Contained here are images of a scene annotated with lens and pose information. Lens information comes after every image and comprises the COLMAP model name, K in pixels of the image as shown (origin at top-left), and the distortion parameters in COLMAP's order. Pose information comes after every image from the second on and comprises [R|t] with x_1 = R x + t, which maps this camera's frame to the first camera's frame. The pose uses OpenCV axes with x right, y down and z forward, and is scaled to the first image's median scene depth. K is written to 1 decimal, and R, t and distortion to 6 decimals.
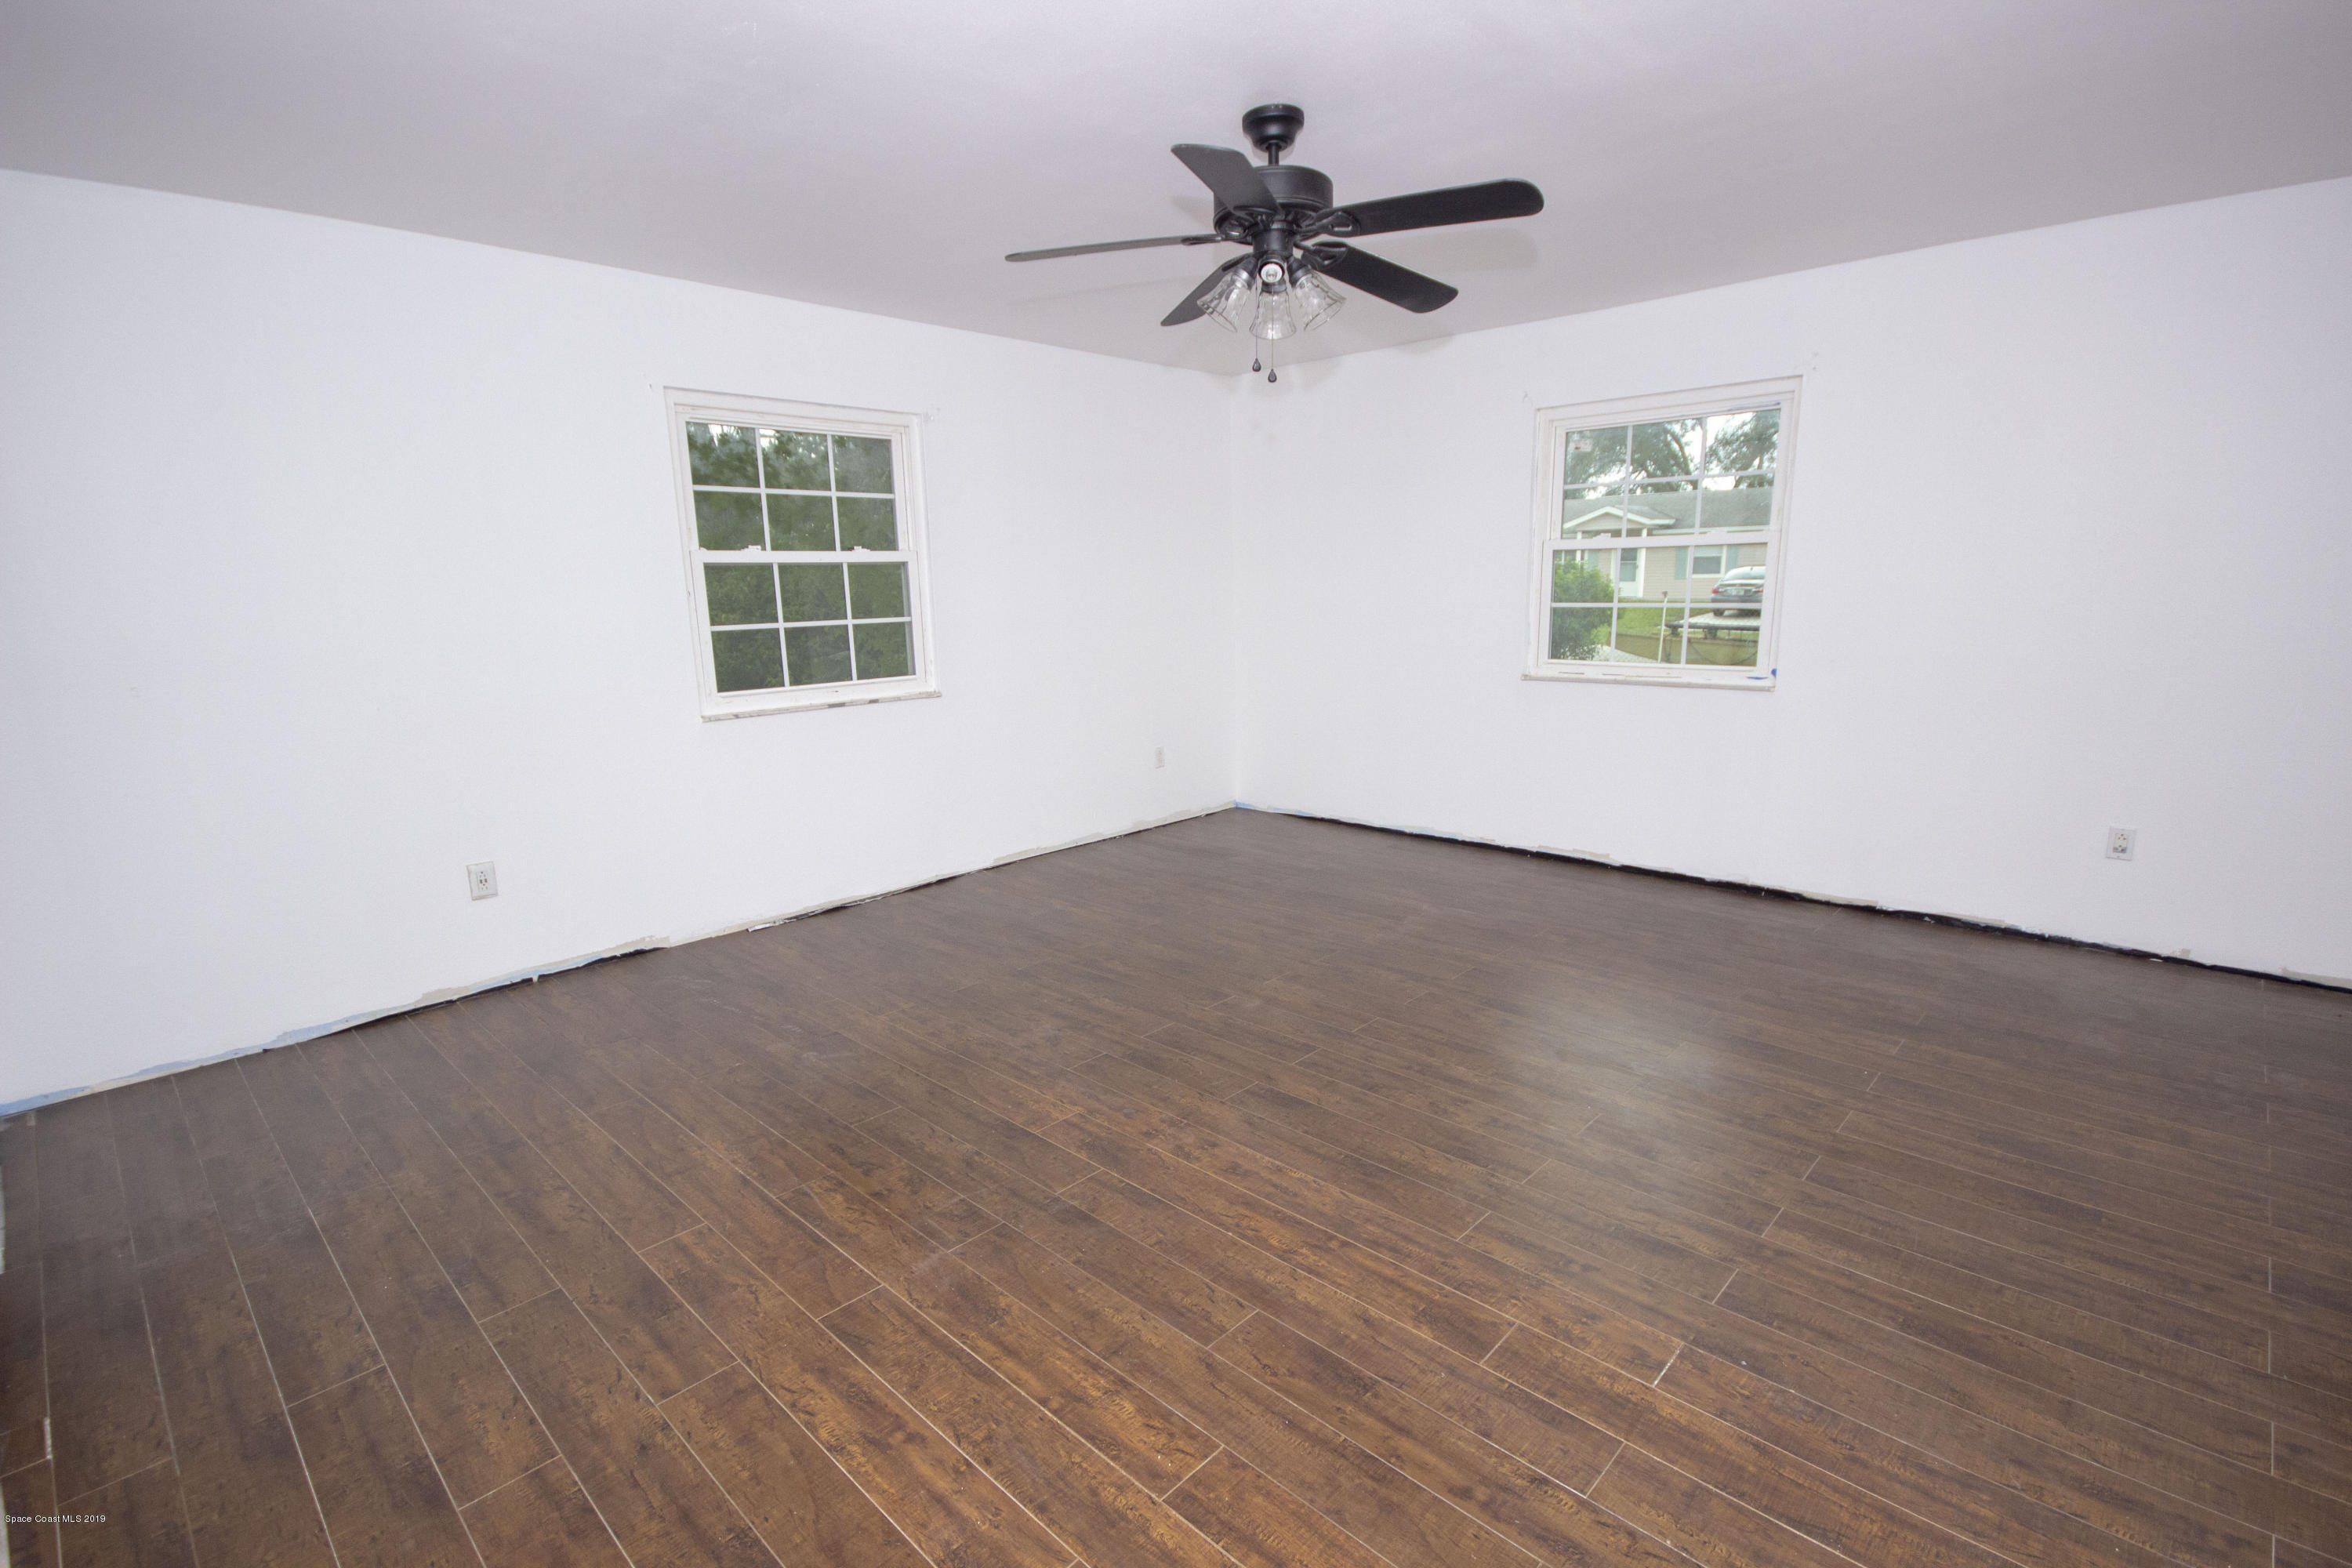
lens RADIAL K [[1092.2, 0, 1173.4], [0, 1092.2, 786.2], [0, 0, 1]] dist [-0.001245, -0.005979]
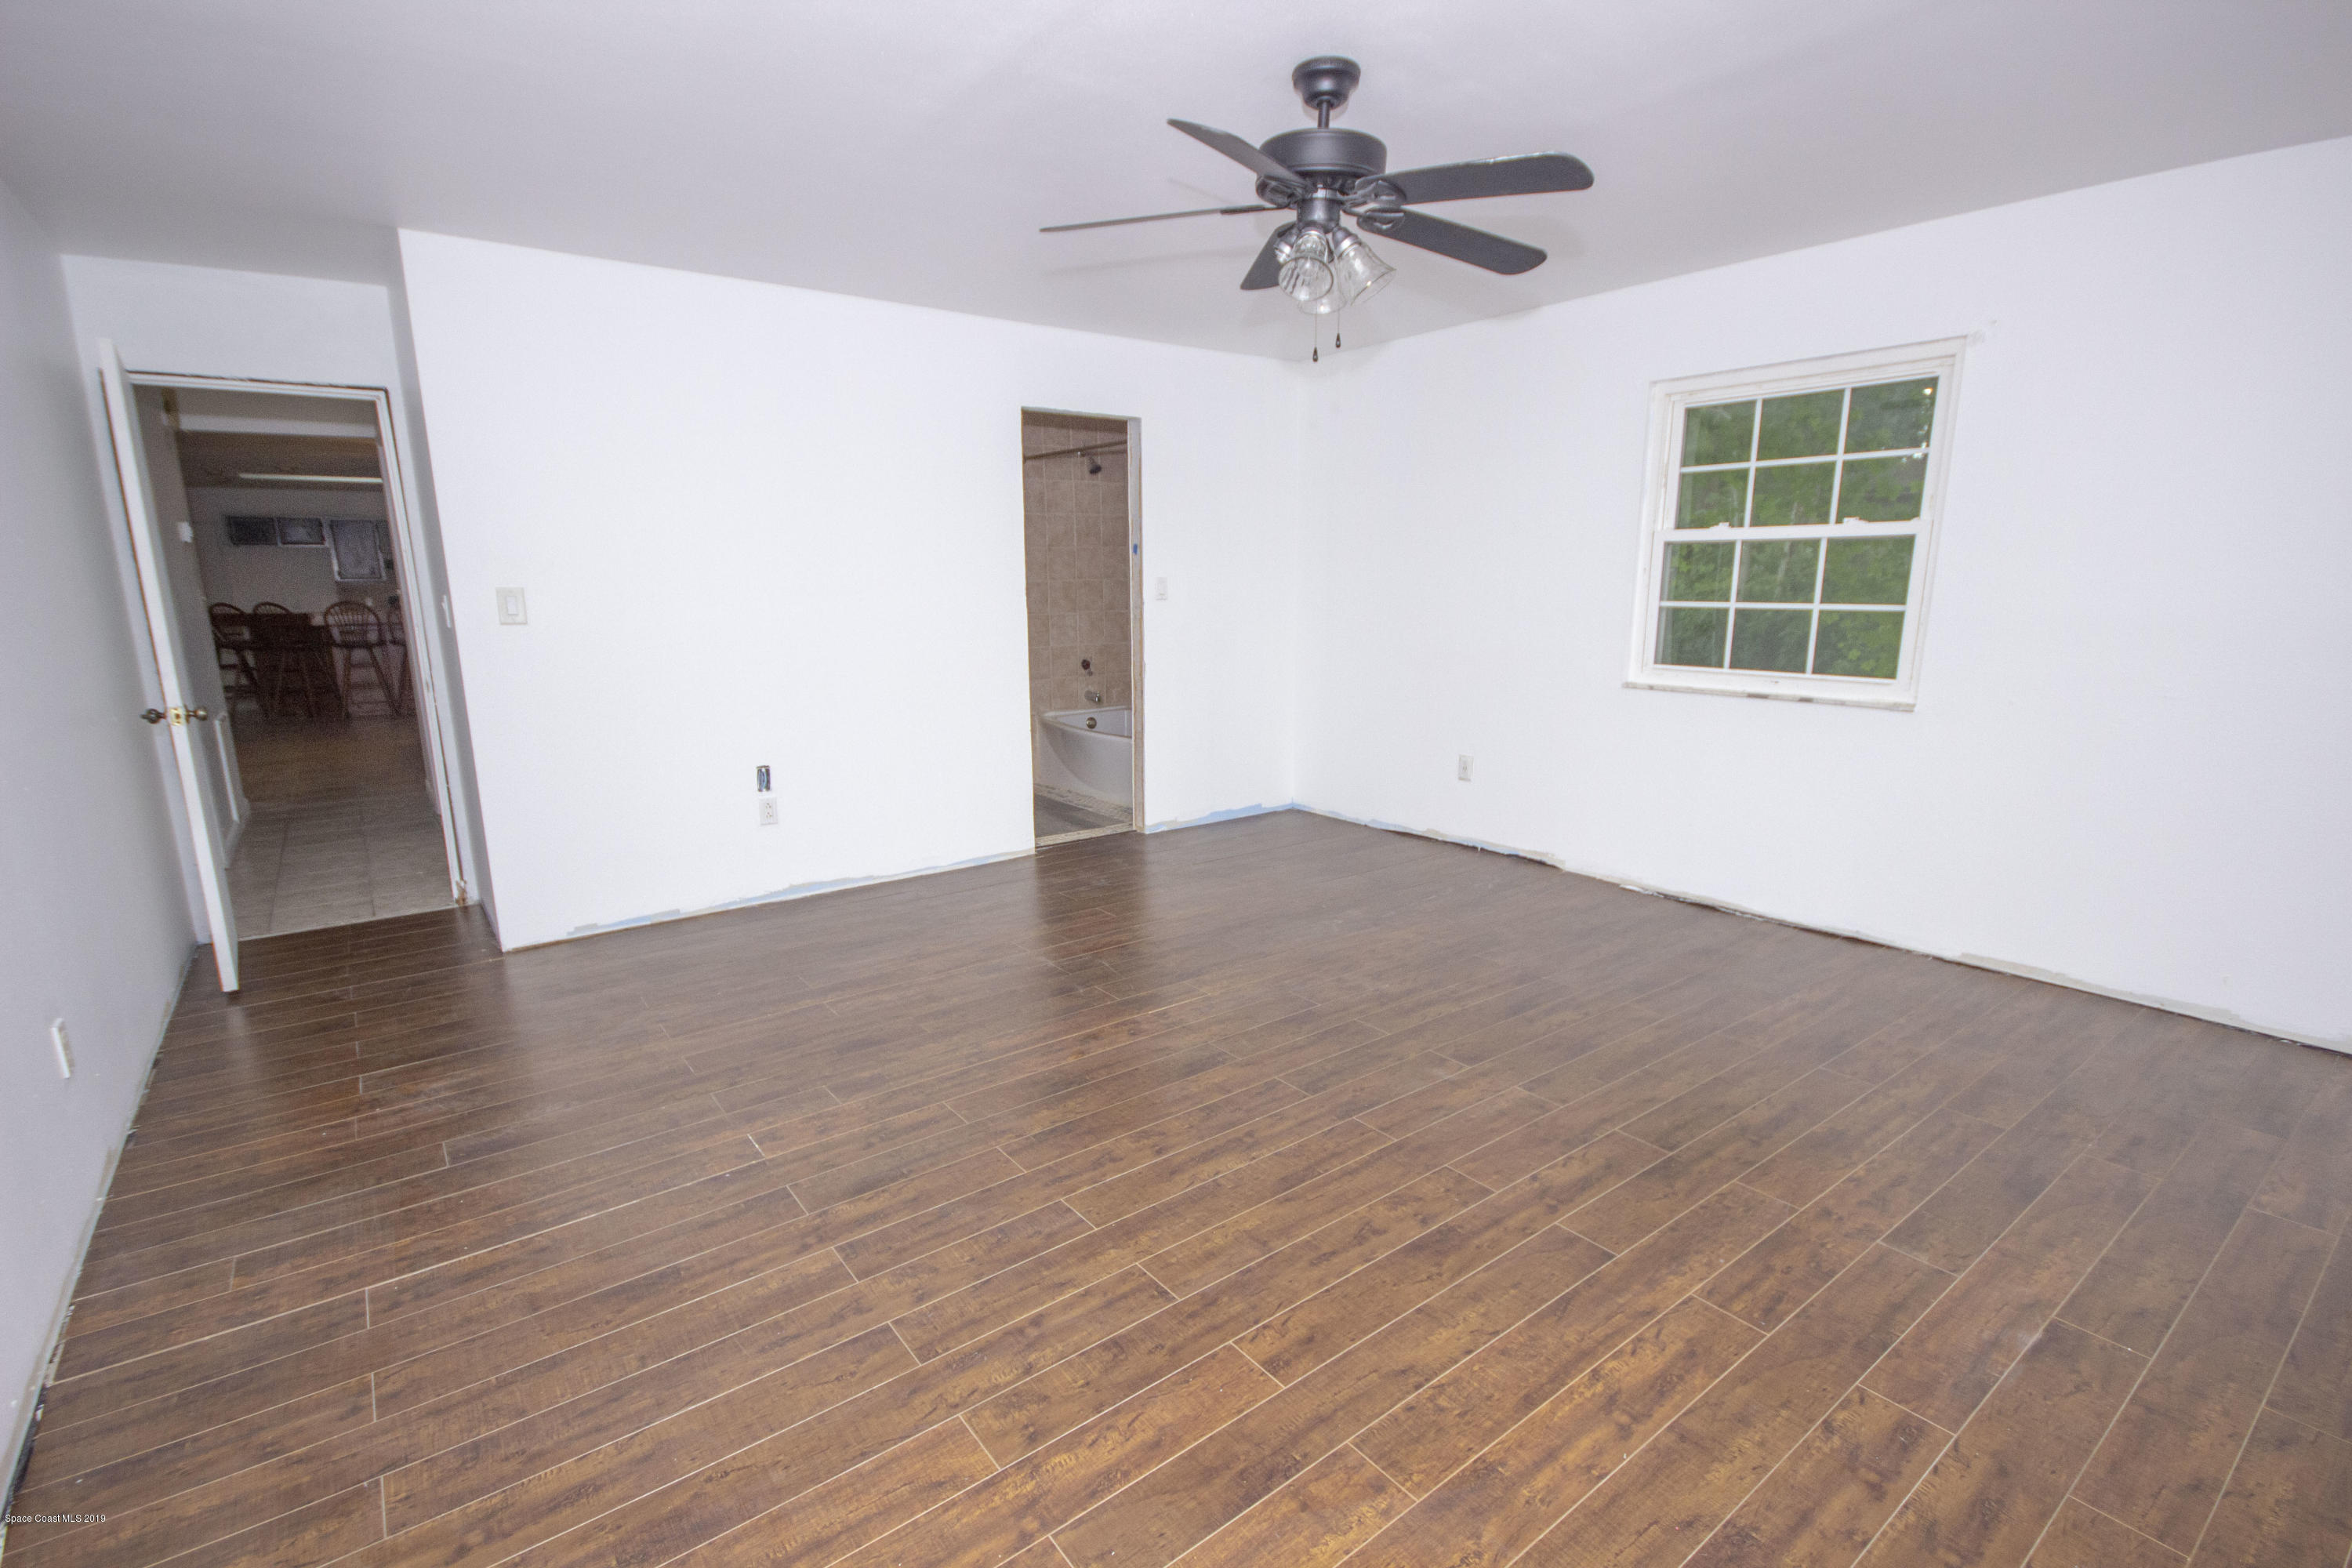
lens RADIAL K [[1092.2, 0, 1182.2], [0, 1092.2, 785.1], [0, 0, 1]] dist [-0.001245, -0.005979]
pose [[-0.146571, 0.212072, -0.966200, 0.847245], [-0.172898, 0.956221, 0.236110, -0.173635], [0.973973, 0.201661, -0.103488, 0.824173]]
